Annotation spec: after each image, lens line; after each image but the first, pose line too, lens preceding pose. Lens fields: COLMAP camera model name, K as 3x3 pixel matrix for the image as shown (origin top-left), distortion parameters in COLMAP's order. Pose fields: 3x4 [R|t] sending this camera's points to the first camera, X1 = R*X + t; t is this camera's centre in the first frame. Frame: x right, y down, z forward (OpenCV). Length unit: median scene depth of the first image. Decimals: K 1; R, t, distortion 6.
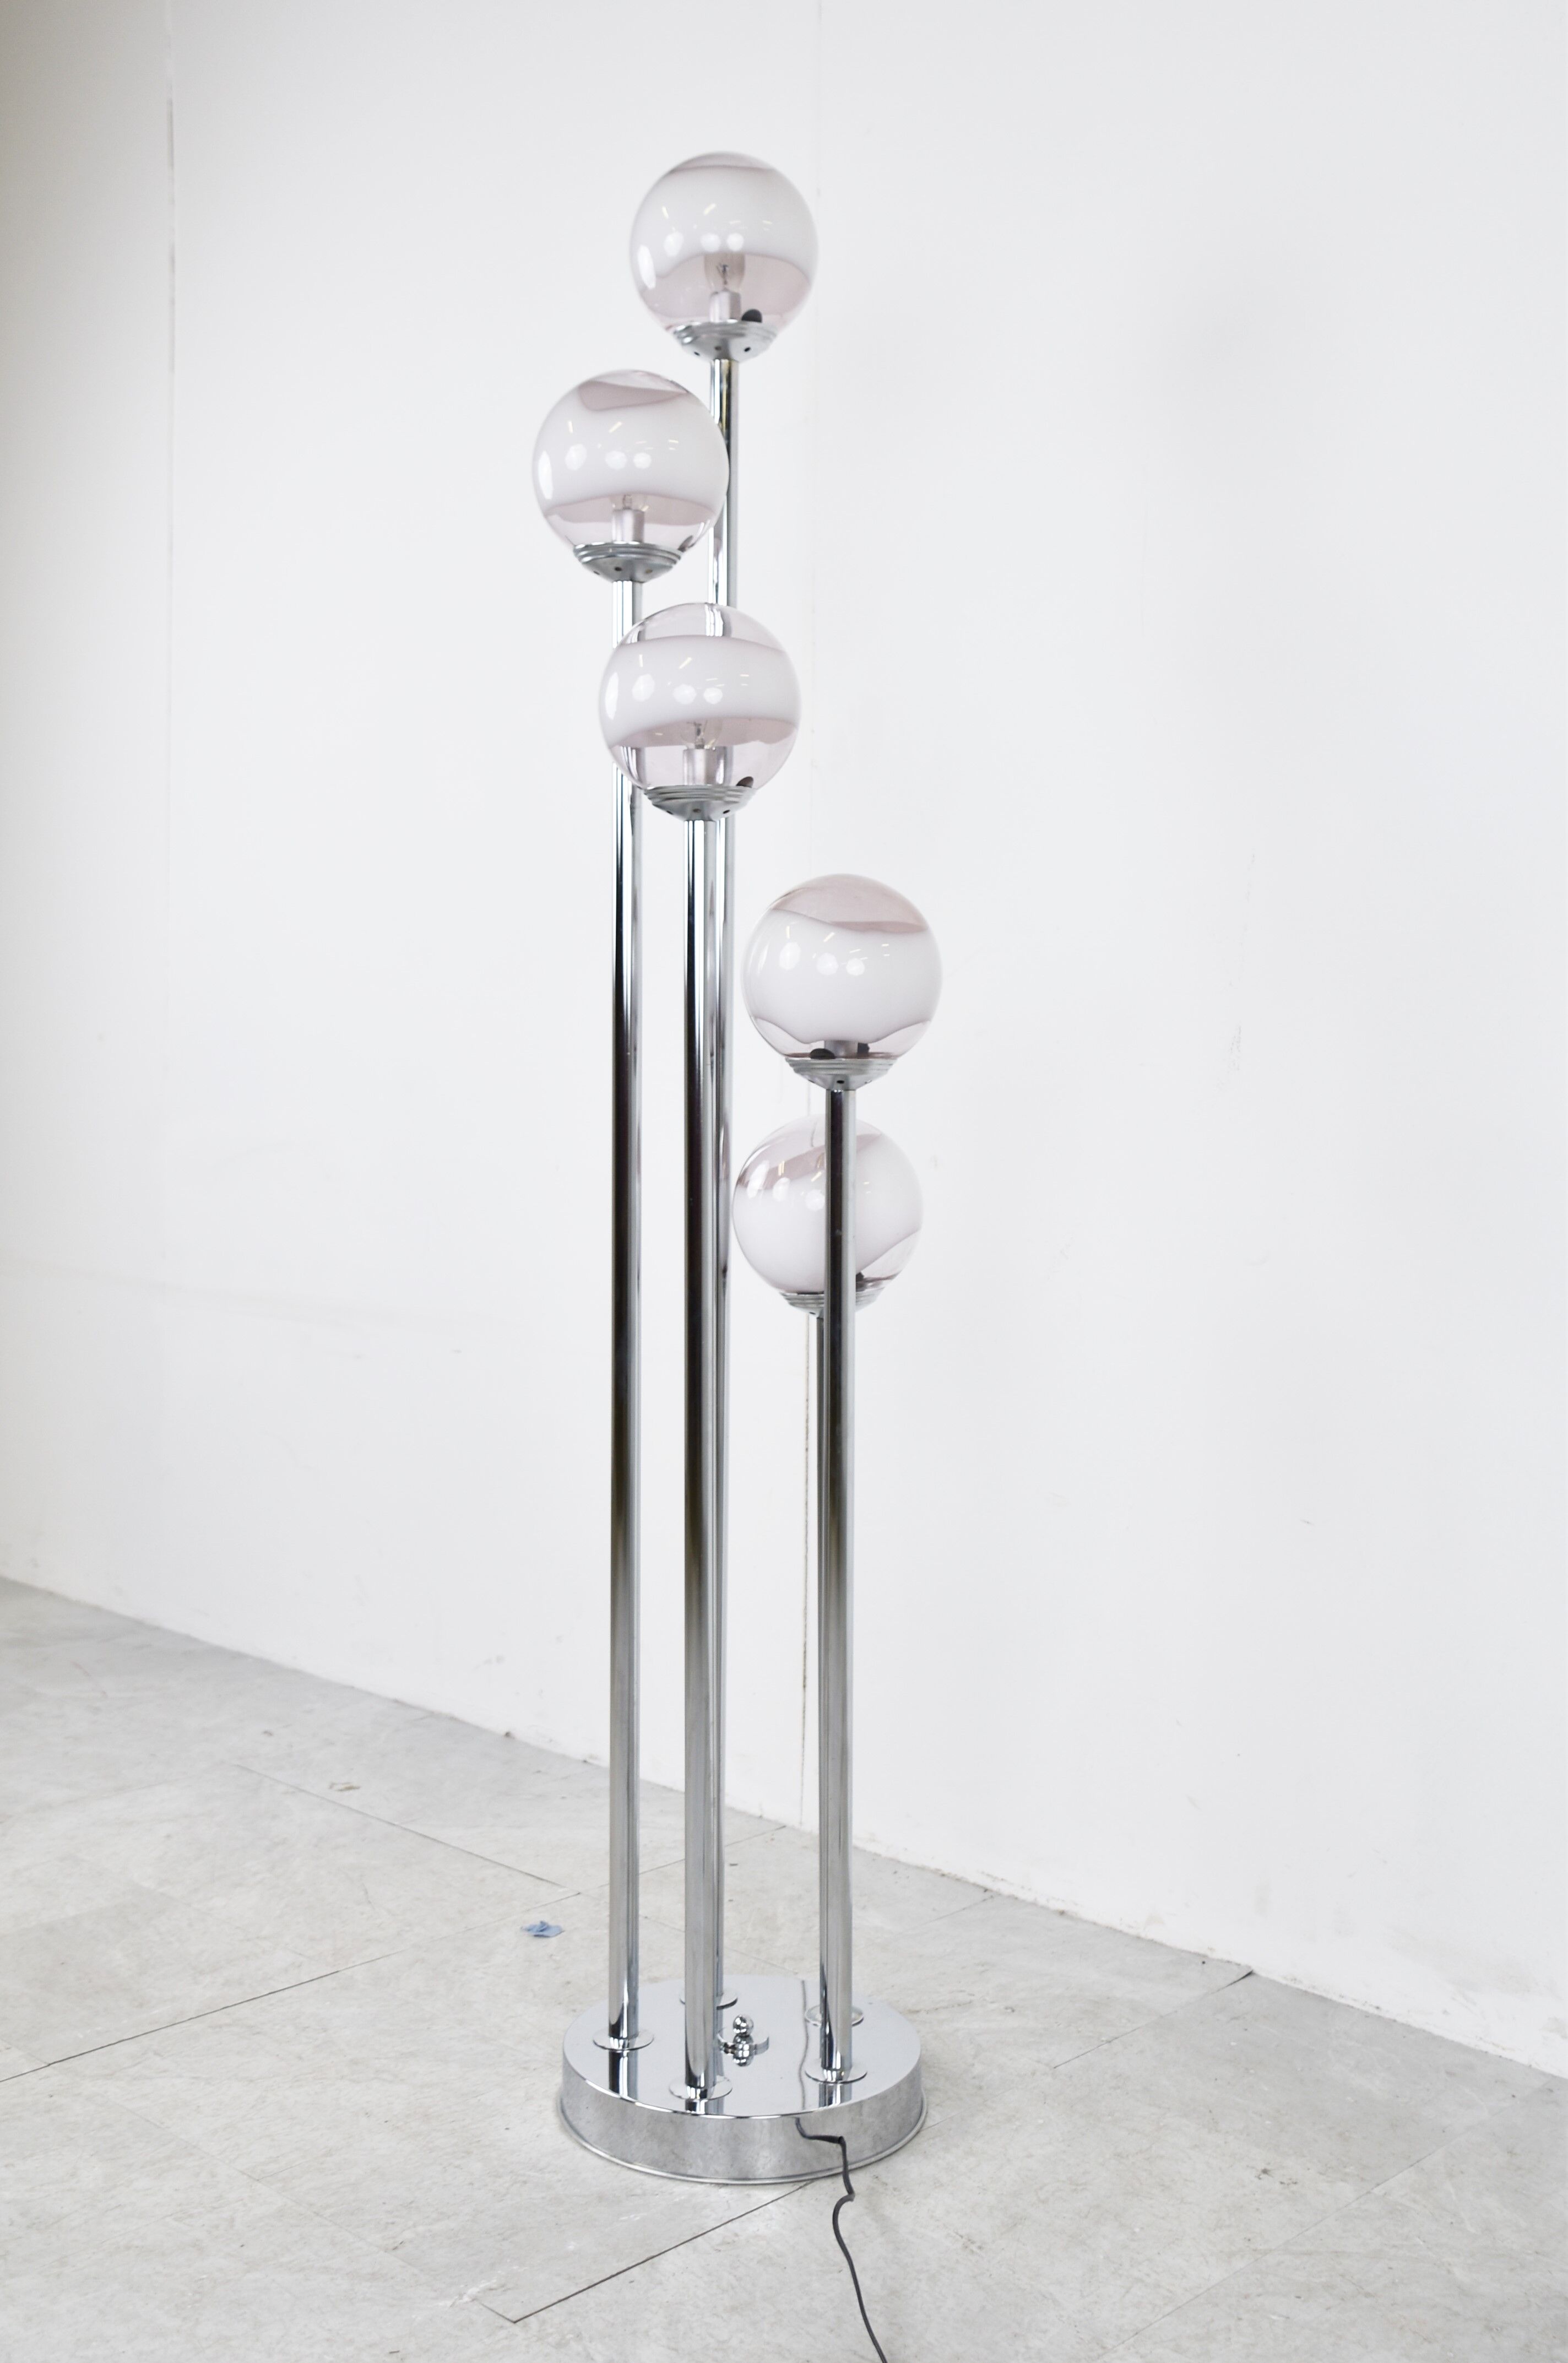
lens RADIAL K [[2624.9, 0, 737.8], [0, 2624.9, 1143.1], [0, 0, 1]] dist [-0.029196, 0.253848]
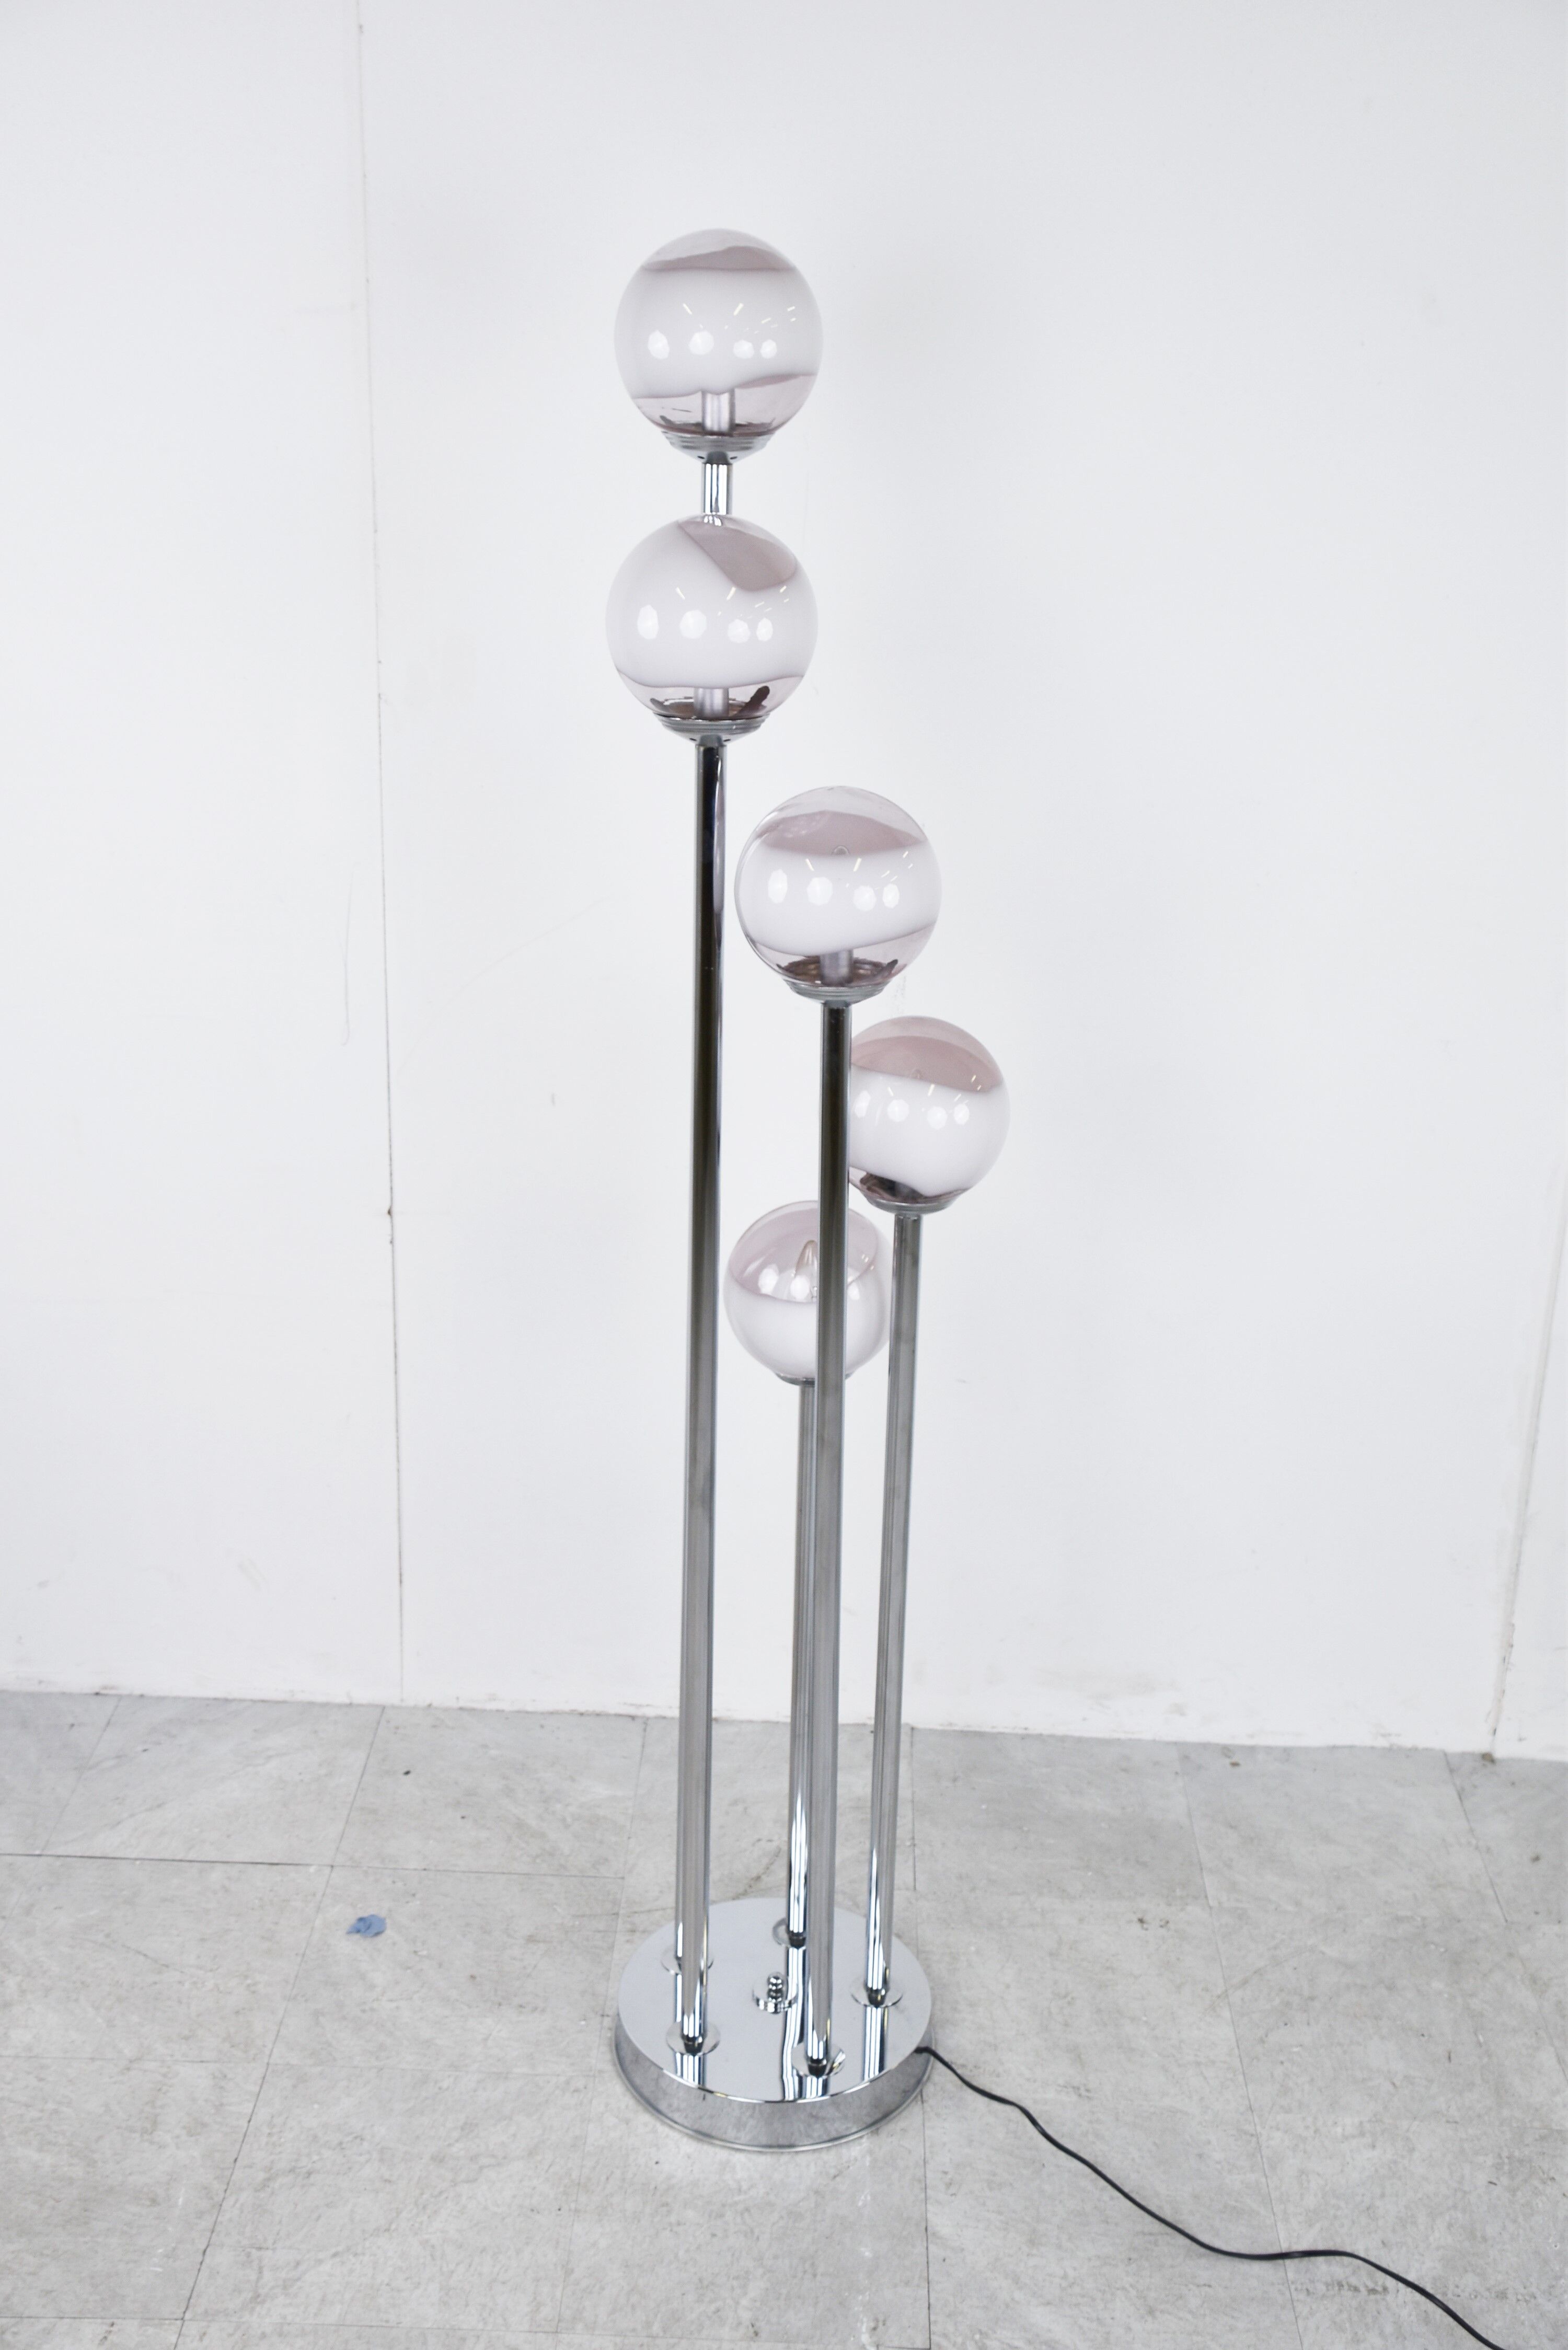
lens RADIAL K [[2594.6, 0, 784.0], [0, 2594.6, 1175.0], [0, 0, 1]] dist [-0.007974, 0.280612]
pose [[0.734567, -0.225019, 0.640139, -0.640488], [0.016893, 0.949184, 0.314268, -0.351277], [-0.678326, -0.220037, 0.701041, 0.285263]]
